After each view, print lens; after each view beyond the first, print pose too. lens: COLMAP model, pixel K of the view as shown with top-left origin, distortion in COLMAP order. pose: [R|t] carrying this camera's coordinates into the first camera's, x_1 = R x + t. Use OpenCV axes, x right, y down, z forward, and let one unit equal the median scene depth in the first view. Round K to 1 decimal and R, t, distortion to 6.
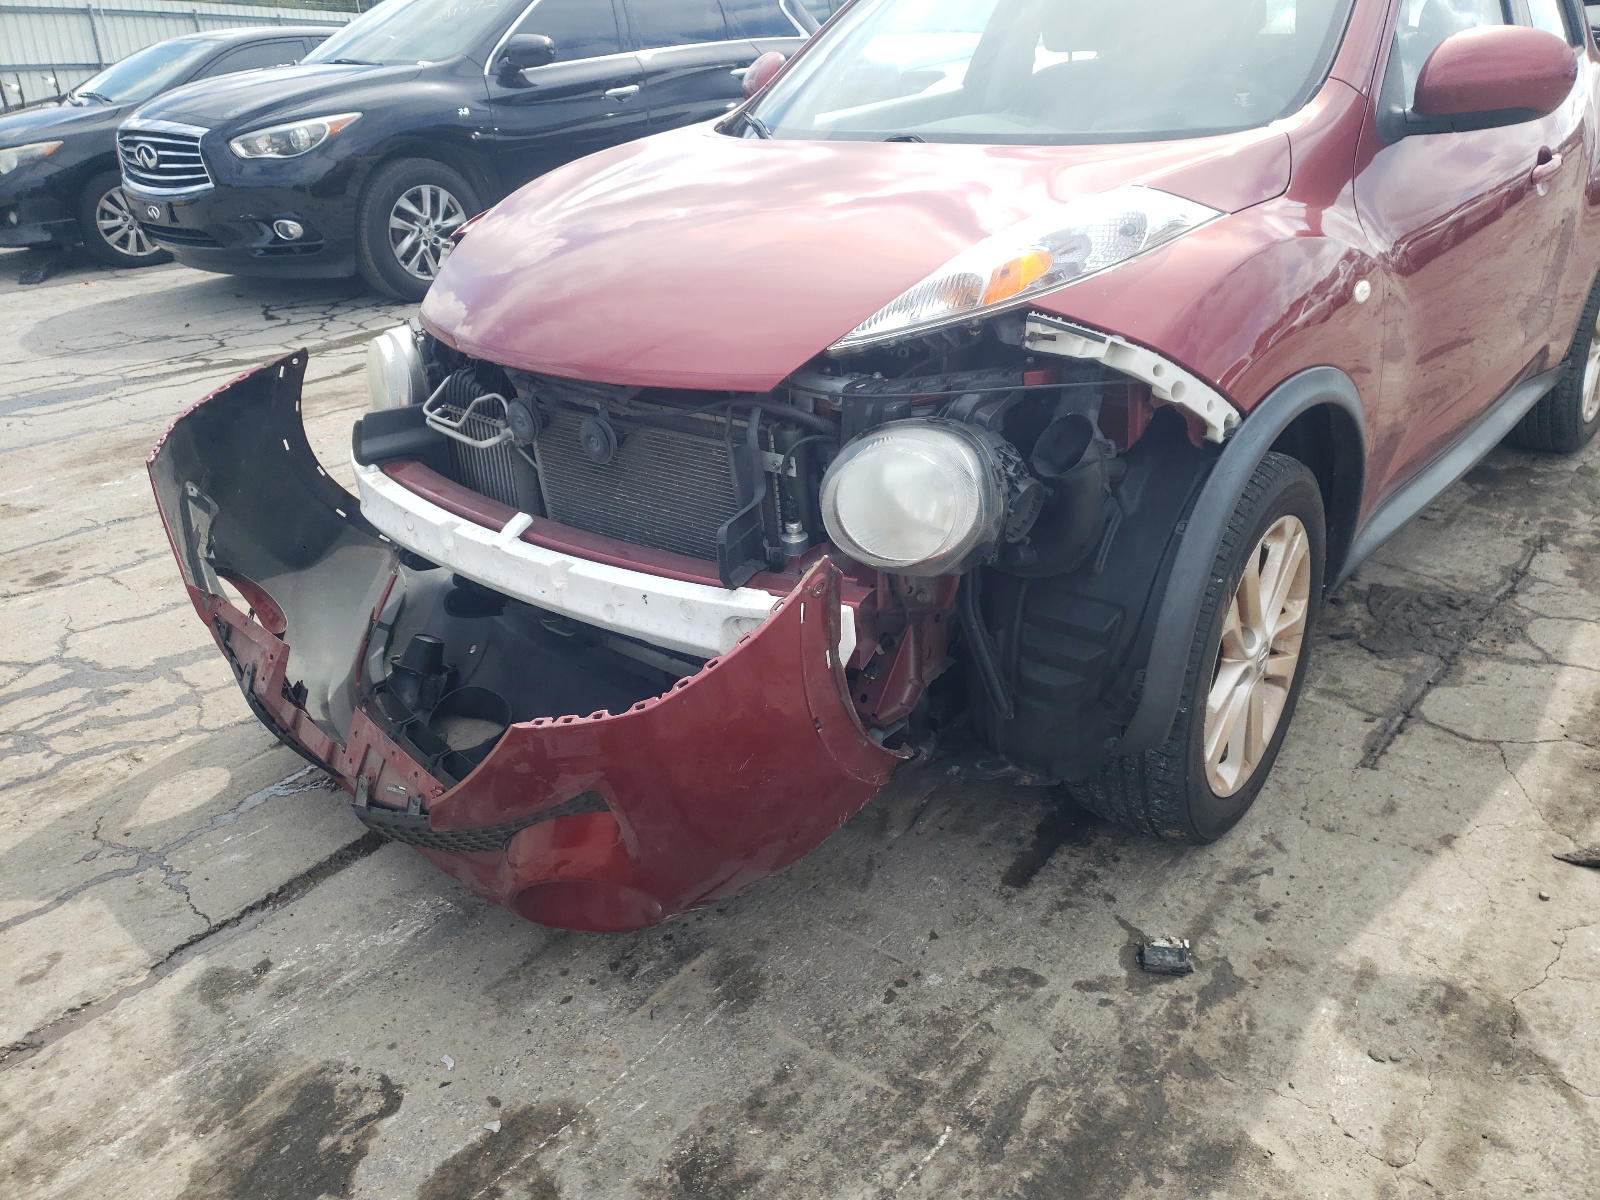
lens RADIAL K [[1262.0, 0, 831.7], [0, 1262.0, 608.1], [0, 0, 1]] dist [0.016961, -0.004464]
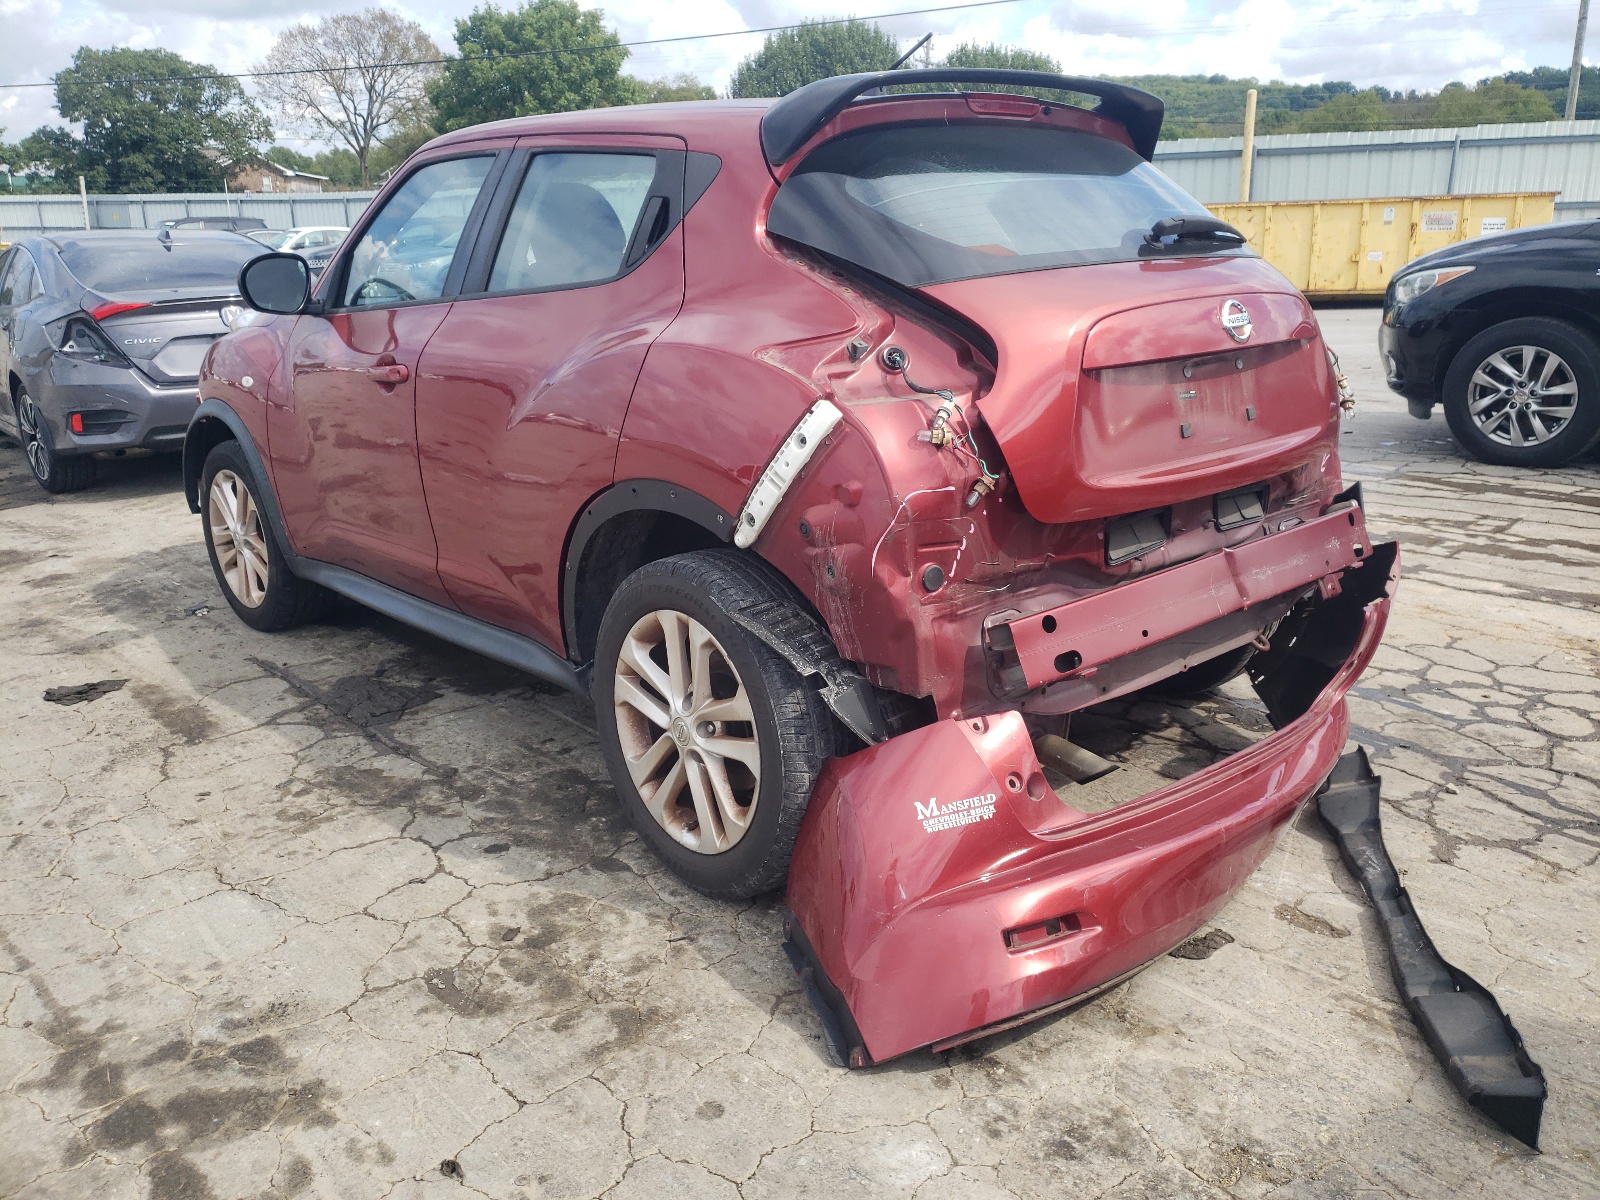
lens RADIAL K [[1262.0, 0, 800.5], [0, 1262.0, 599.5], [0, 0, 1]] dist [0.016961, -0.004464]
pose [[-0.160537, 0.305575, -0.938537, 2.227493], [-0.373422, 0.861390, 0.344331, -0.959024], [0.913665, 0.405748, -0.024176, 1.993529]]
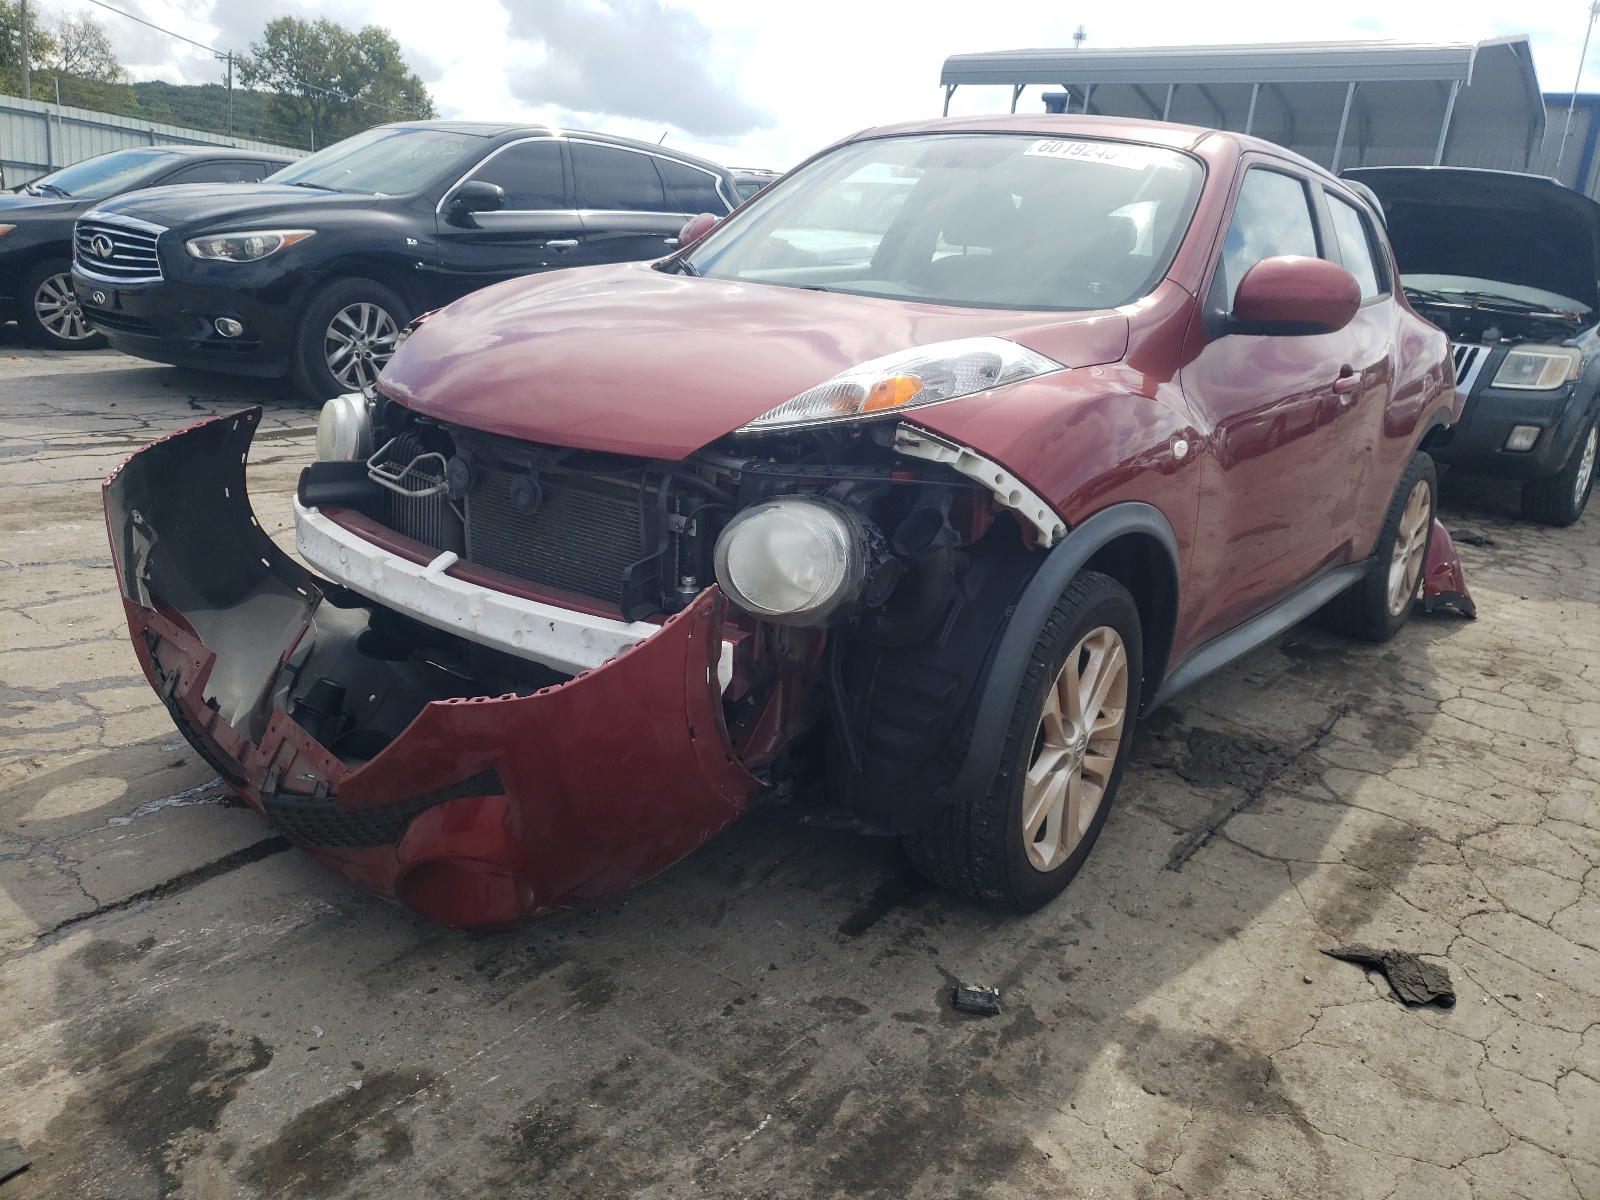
lens RADIAL K [[1262.0, 0, 802.9], [0, 1262.0, 597.7], [0, 0, 1]] dist [0.016961, -0.004464]
pose [[0.992670, 0.102888, 0.063400, 0.003019], [-0.092804, 0.985003, -0.145450, 0.096226], [-0.077415, 0.138500, 0.987332, -0.136631]]
